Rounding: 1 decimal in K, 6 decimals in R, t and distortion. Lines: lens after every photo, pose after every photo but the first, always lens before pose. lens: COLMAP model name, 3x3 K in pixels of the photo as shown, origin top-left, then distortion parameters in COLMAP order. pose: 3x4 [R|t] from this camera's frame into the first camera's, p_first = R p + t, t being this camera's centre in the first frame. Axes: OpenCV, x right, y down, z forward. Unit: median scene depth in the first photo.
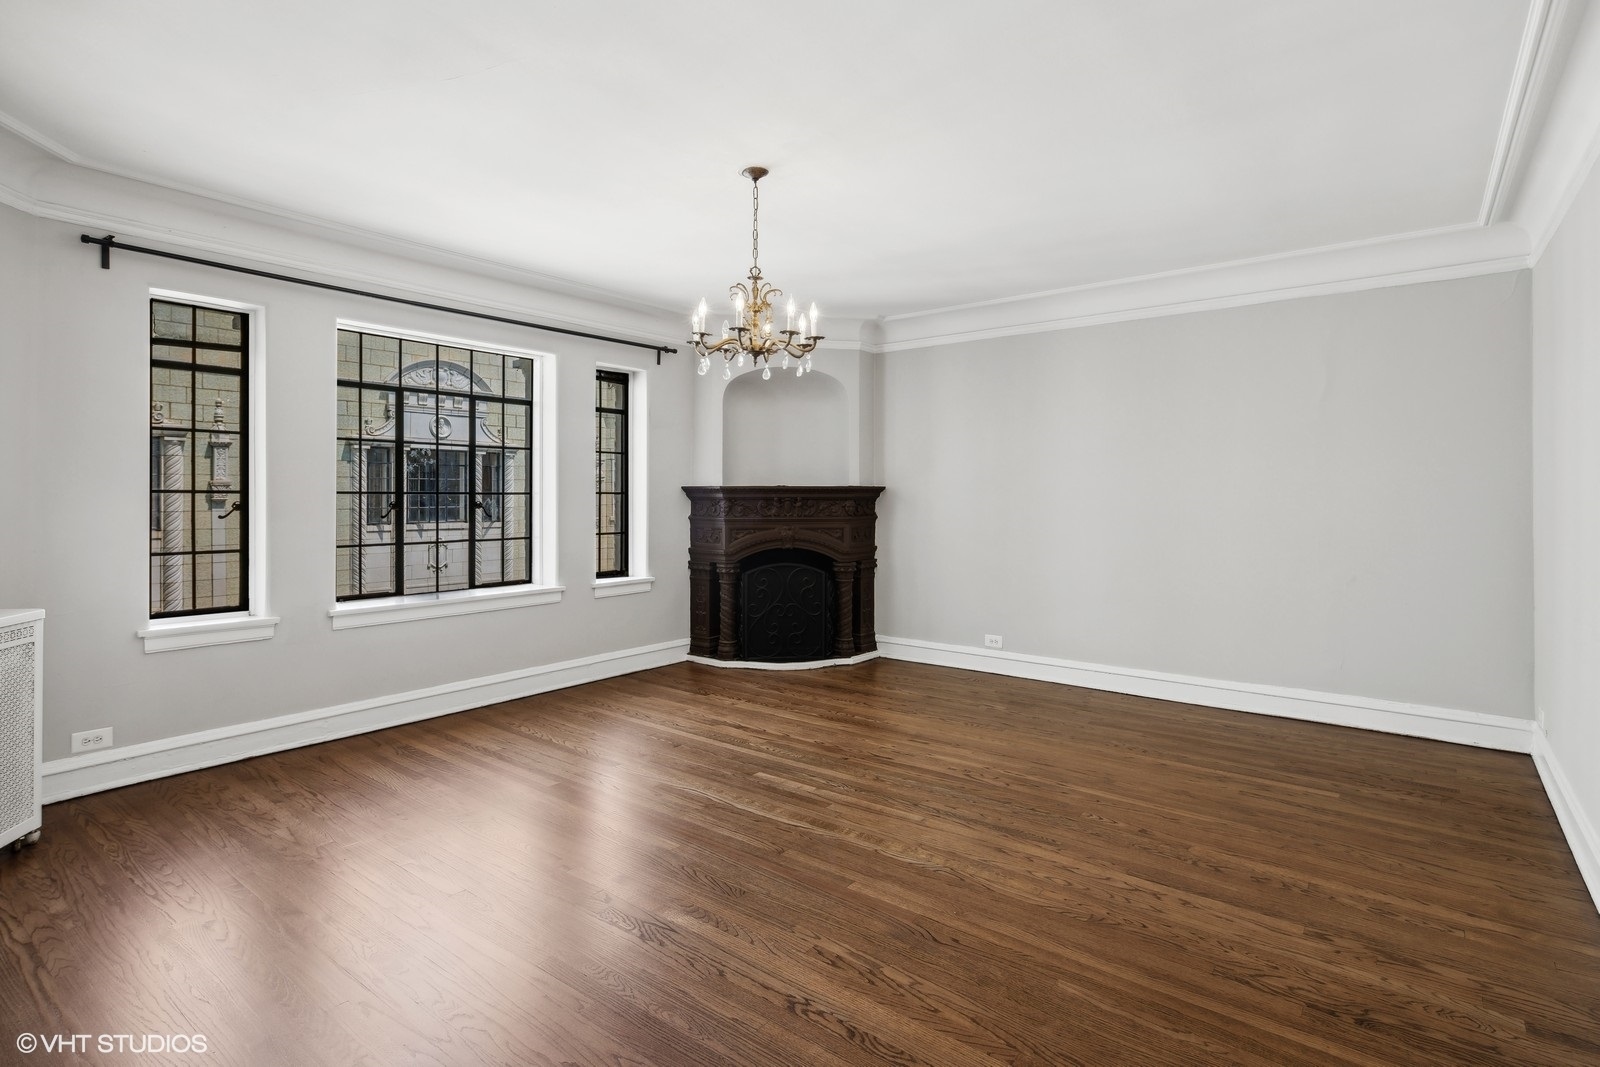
lens RADIAL K [[784.8, 0, 800.4], [0, 784.8, 517.4], [0, 0, 1]] dist [0.010519, -0.001588]
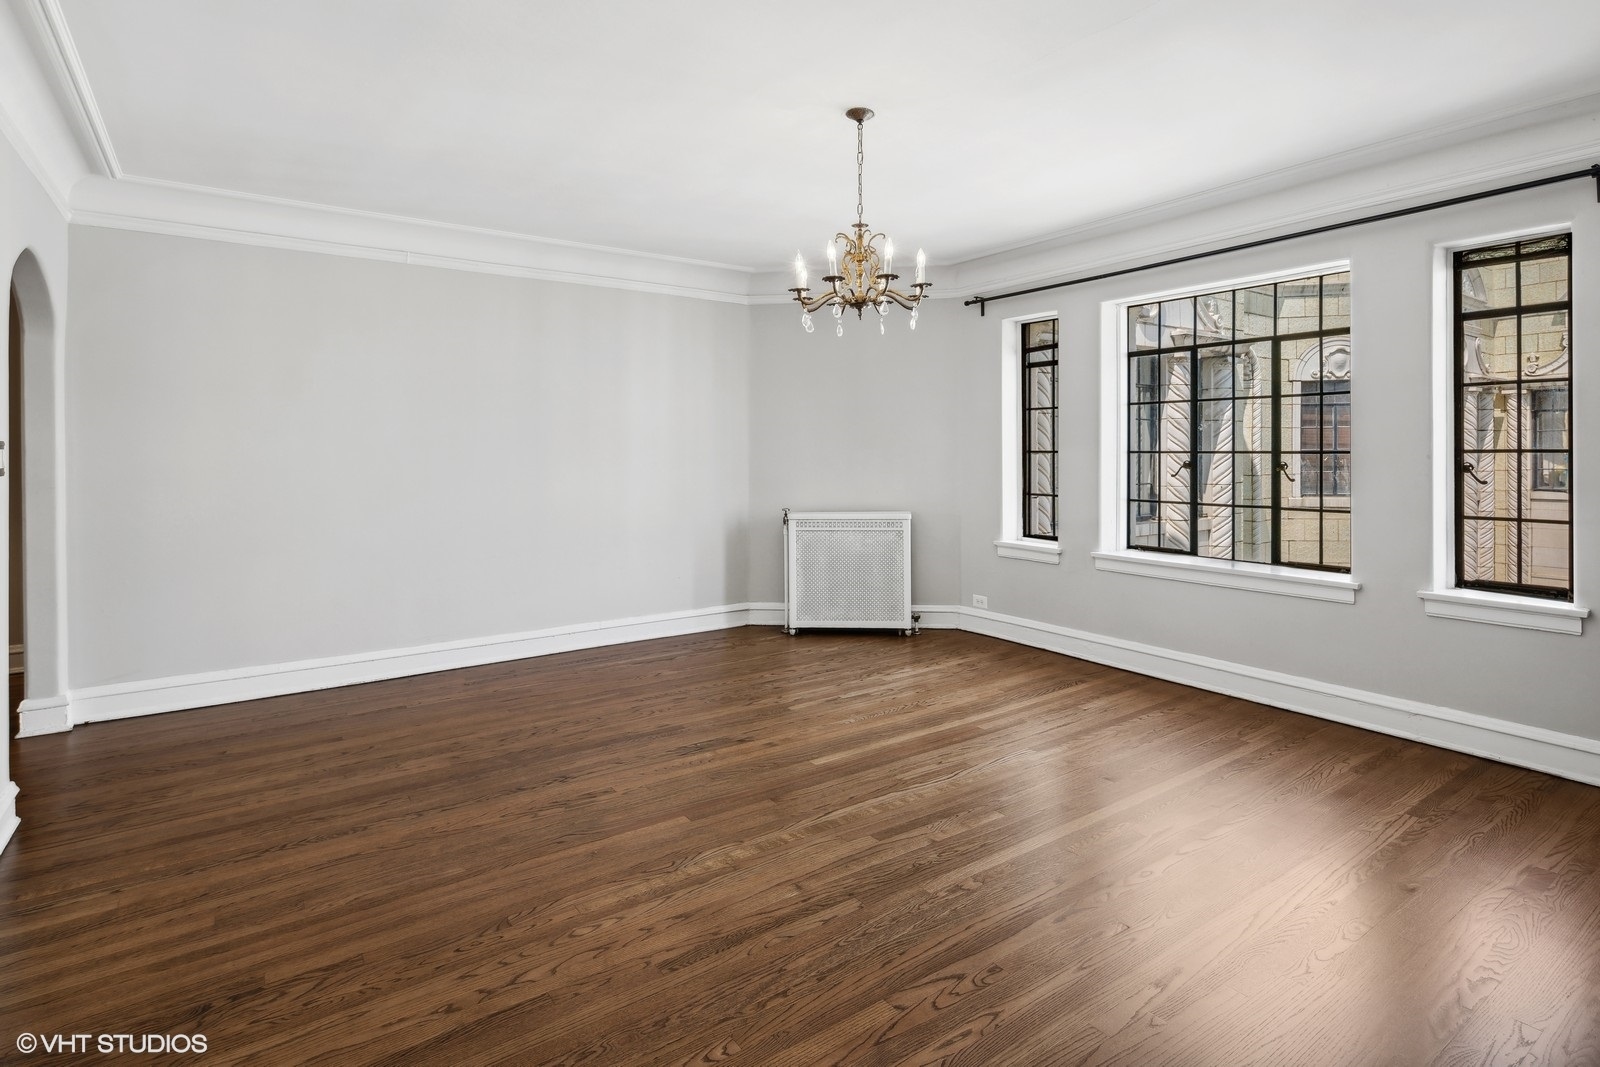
lens RADIAL K [[784.8, 0, 783.3], [0, 784.8, 451.7], [0, 0, 1]] dist [0.010519, -0.001588]
pose [[-0.289973, -0.003201, -0.957029, 0.864401], [-0.027557, 0.999608, 0.005006, -0.032000], [0.956638, 0.027824, -0.289948, 1.171211]]
